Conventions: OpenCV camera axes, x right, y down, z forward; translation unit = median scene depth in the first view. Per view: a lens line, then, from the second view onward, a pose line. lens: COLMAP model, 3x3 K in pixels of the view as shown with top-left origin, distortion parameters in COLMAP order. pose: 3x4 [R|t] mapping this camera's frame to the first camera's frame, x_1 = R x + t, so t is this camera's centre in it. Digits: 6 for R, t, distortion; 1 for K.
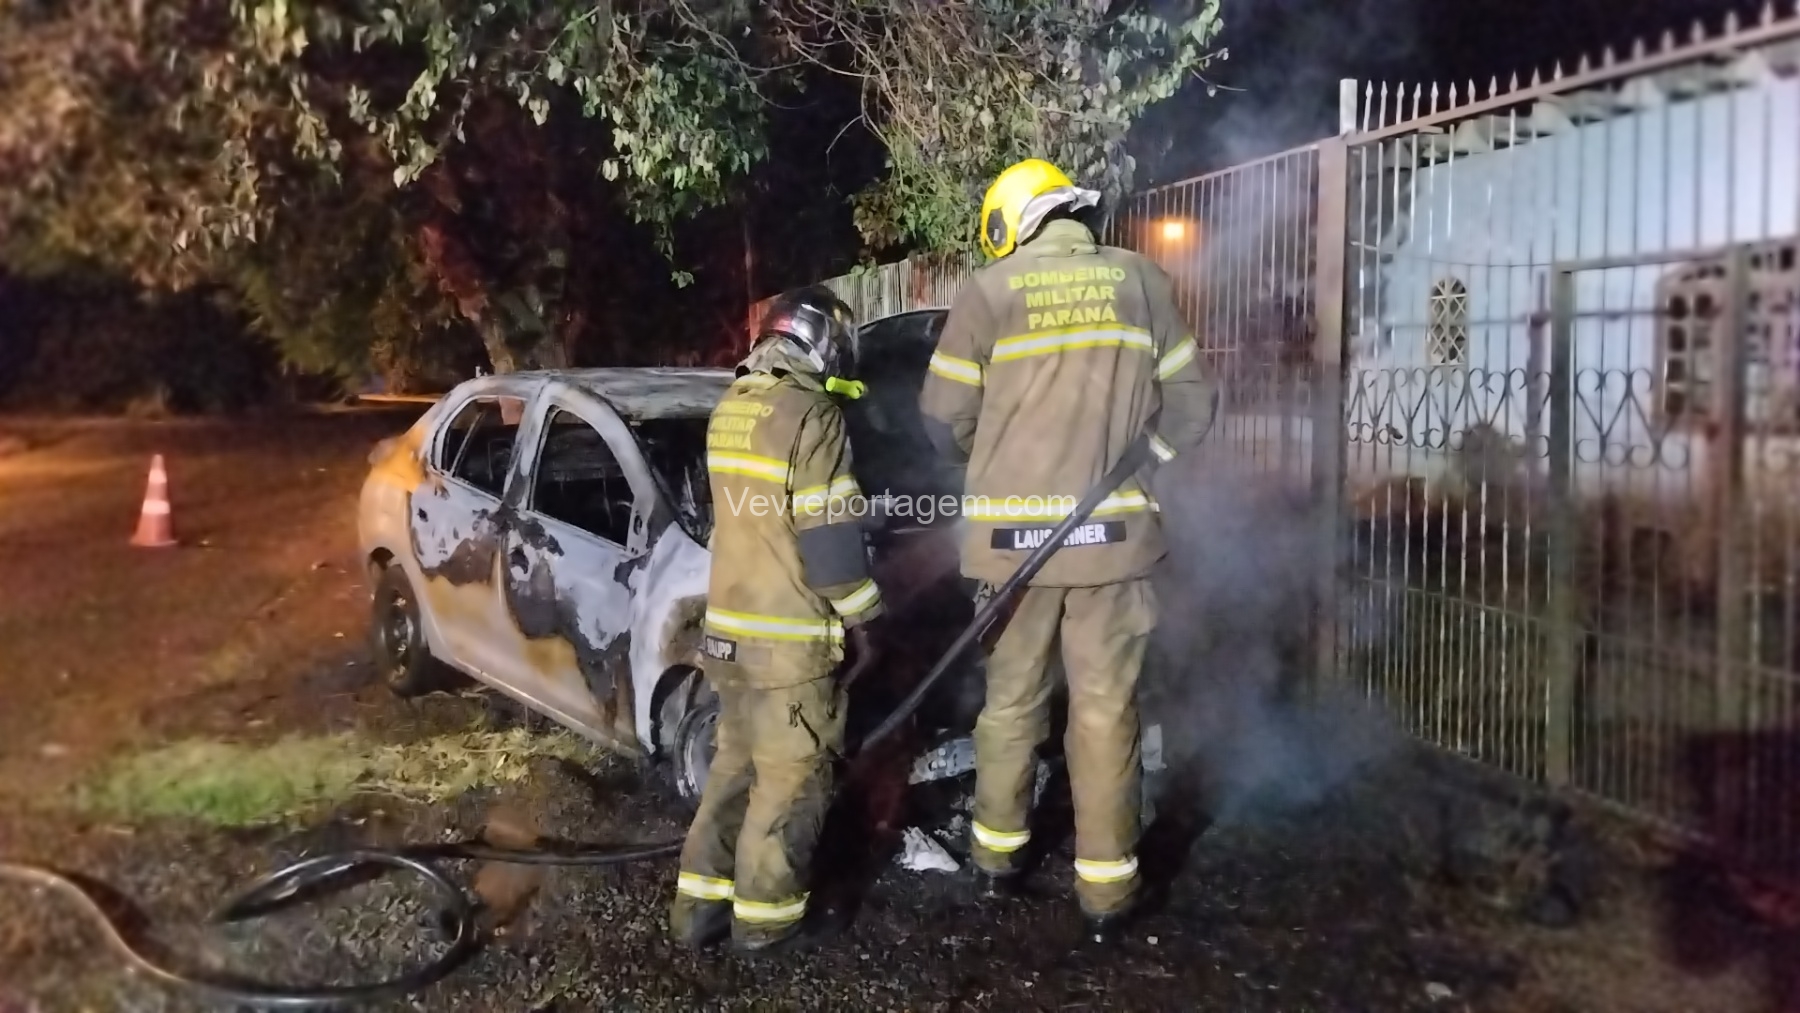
lens RADIAL K [[1473.0, 0, 900.0], [0, 1473.0, 508.5], [0, 0, 1]] dist [0.085702, -0.159712]
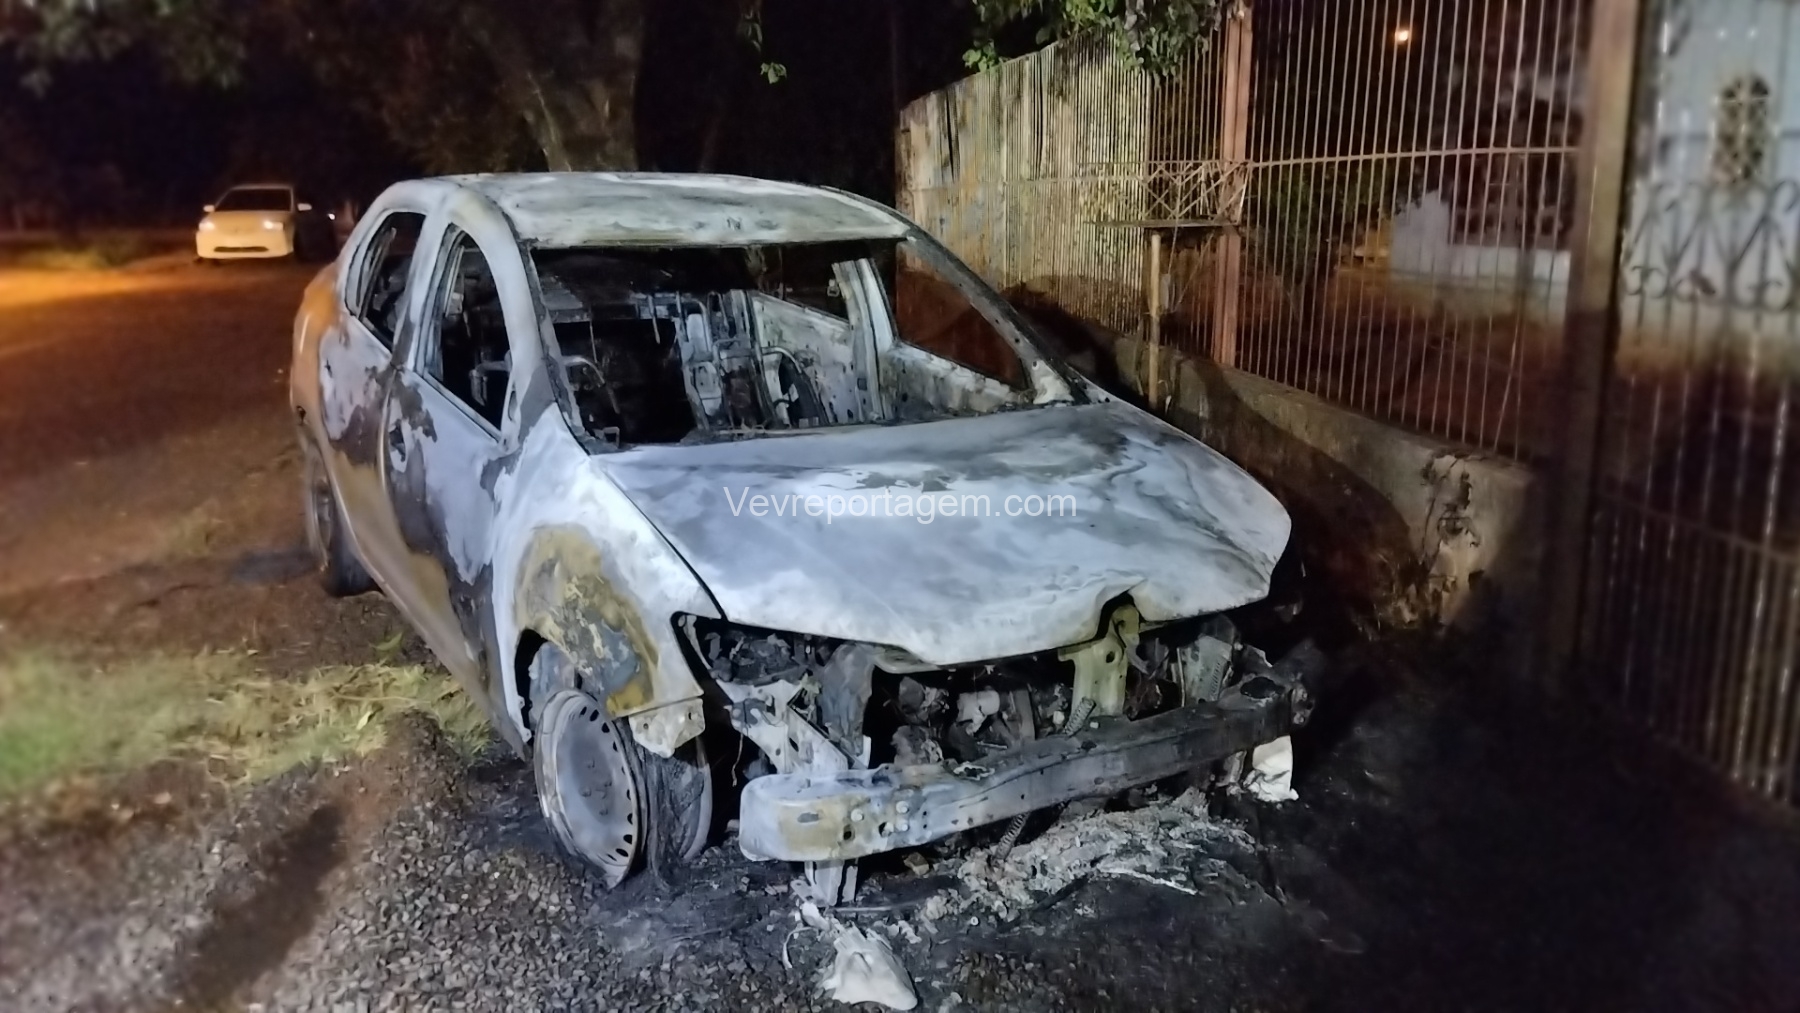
lens RADIAL K [[1473.0, 0, 903.6], [0, 1473.0, 512.7], [0, 0, 1]] dist [0.085702, -0.159712]
pose [[0.991020, 0.038171, -0.128147, 0.079102], [-0.022572, 0.992390, 0.121045, -0.023468], [0.131792, -0.117066, 0.984341, 0.315800]]
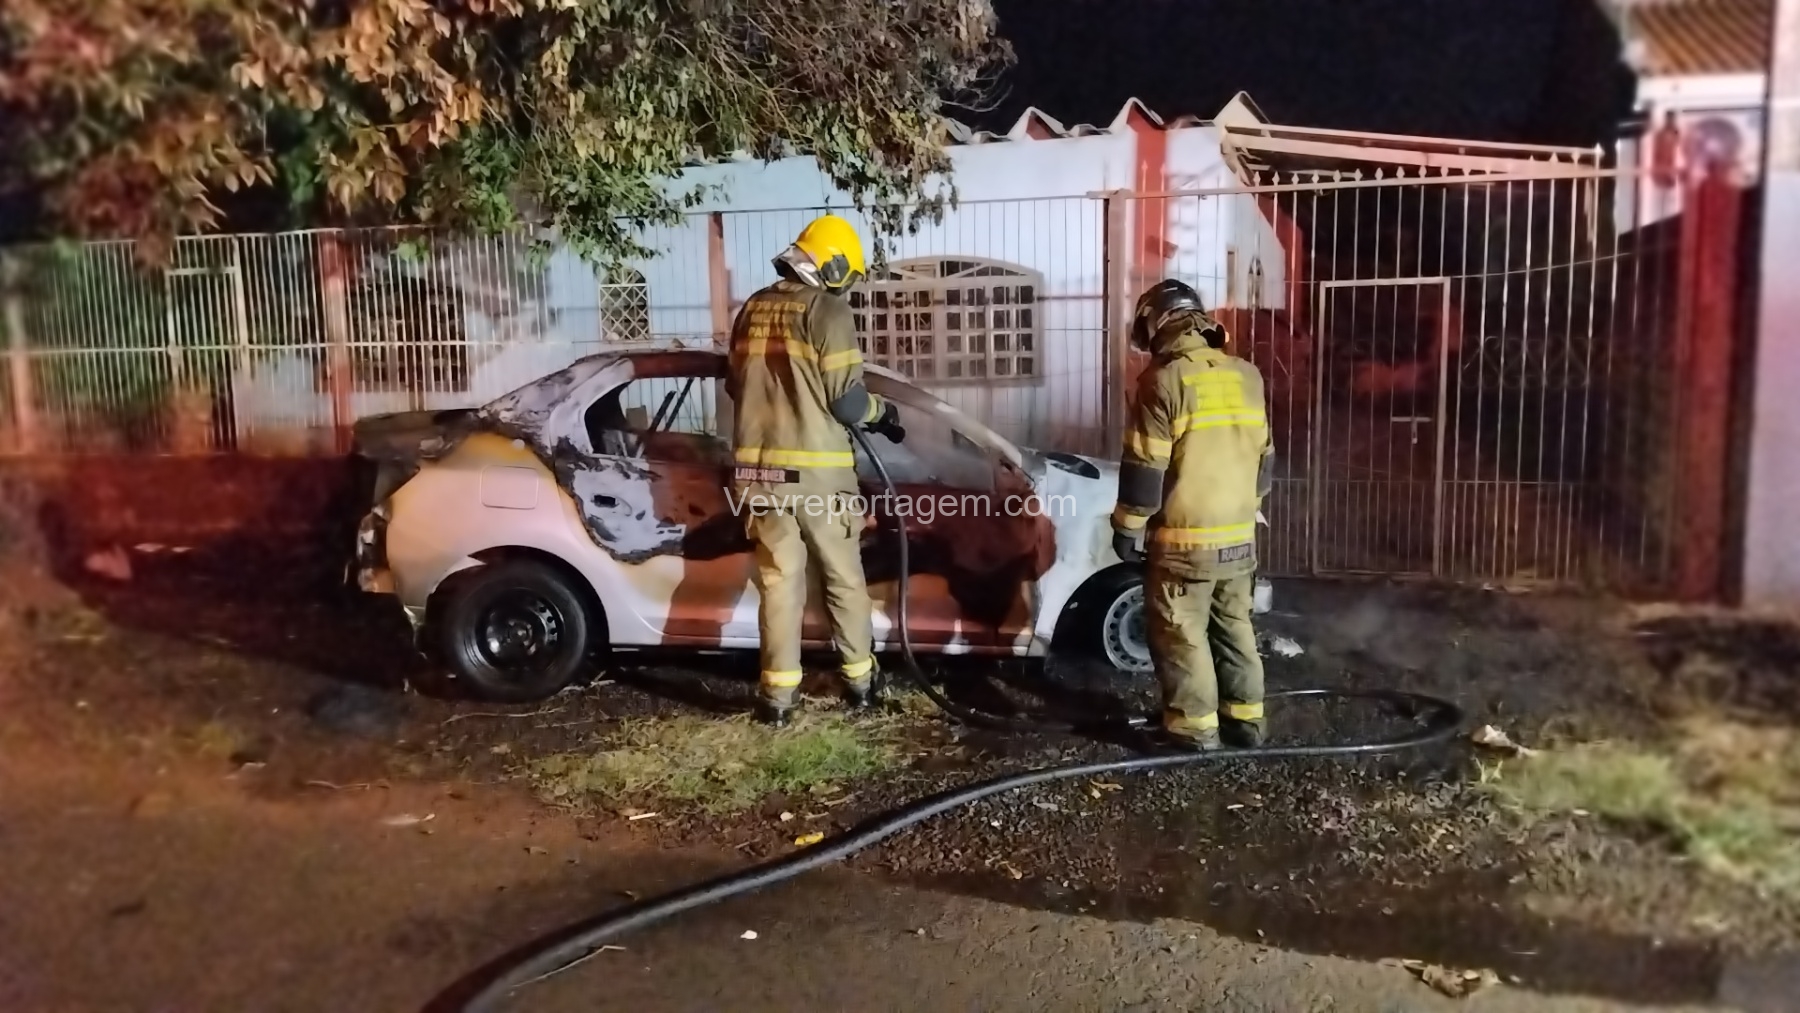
lens RADIAL K [[1473.0, 0, 901.1], [0, 1473.0, 518.8], [0, 0, 1]] dist [0.085702, -0.159712]
pose [[0.566657, -0.107082, 0.816966, -1.132284], [0.089989, 0.993631, 0.067821, -0.036646], [-0.819025, 0.035087, 0.572684, 0.318657]]
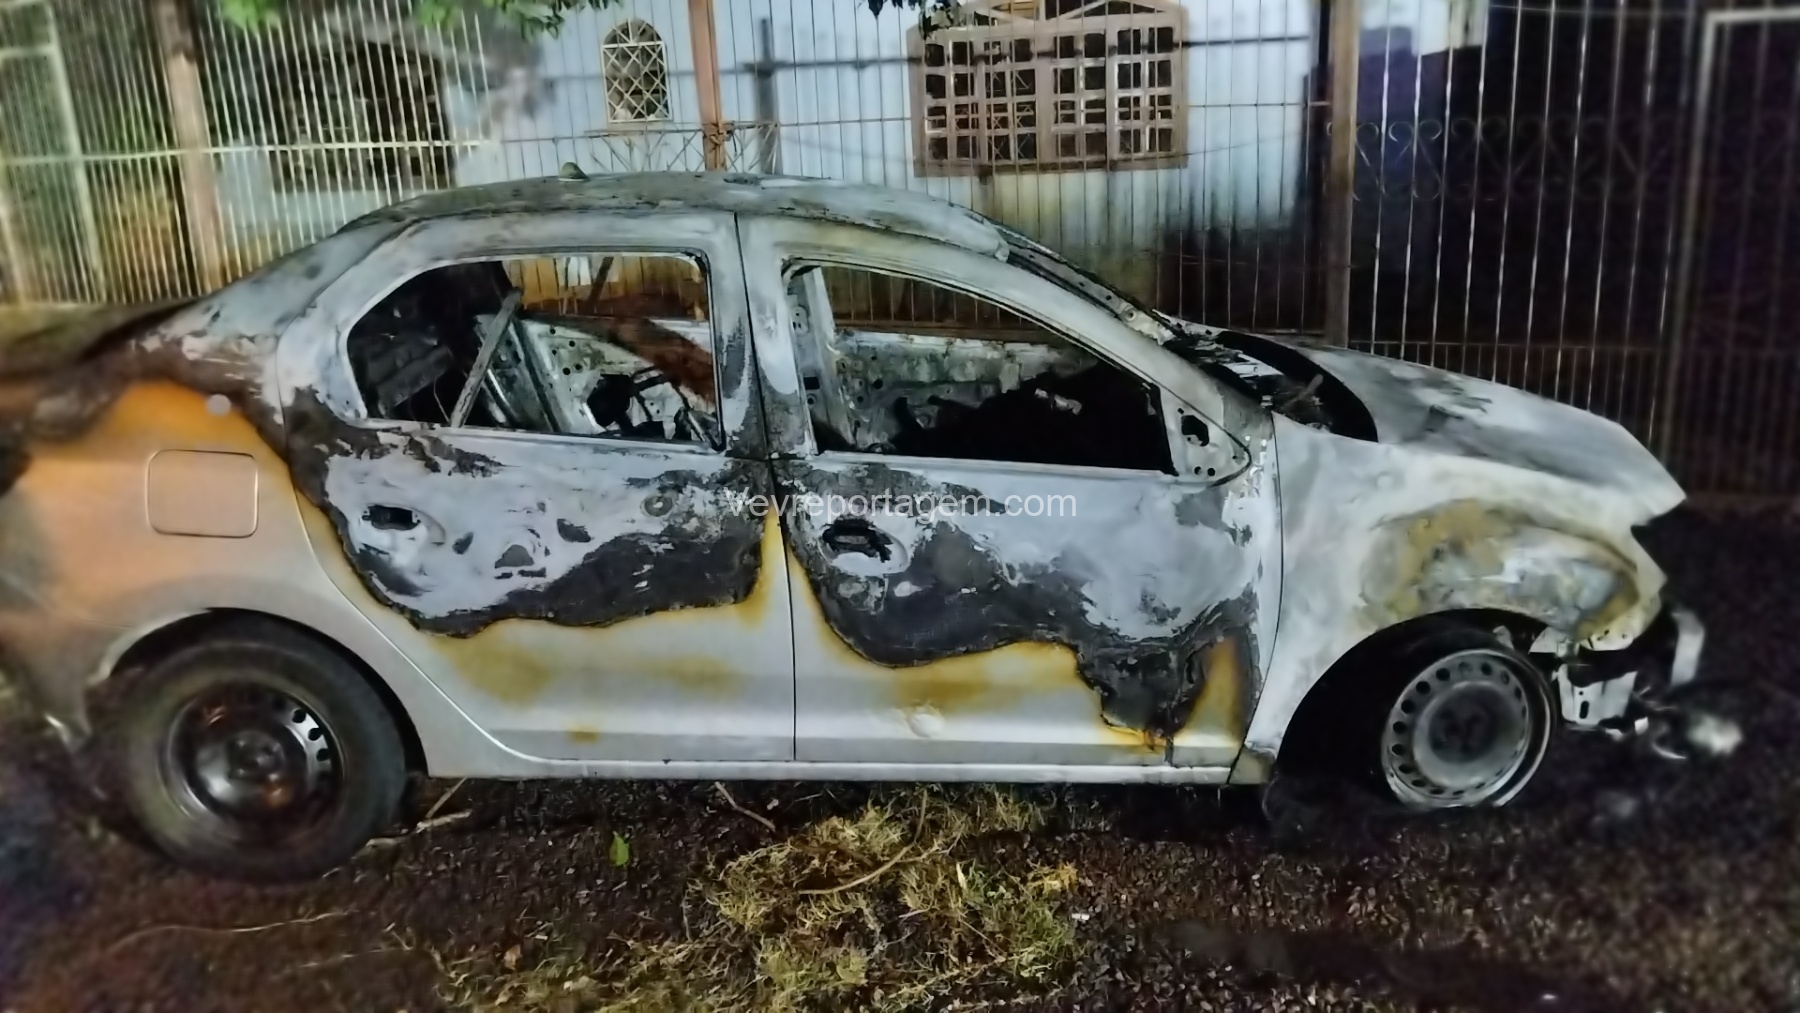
lens RADIAL K [[1473.0, 0, 894.8], [0, 1473.0, 515.7], [0, 0, 1]] dist [0.085702, -0.159712]
pose [[0.620733, -0.243254, 0.745331, -0.657522], [0.116563, 0.968718, 0.219083, -0.095079], [-0.775309, -0.049114, 0.629670, 0.629888]]
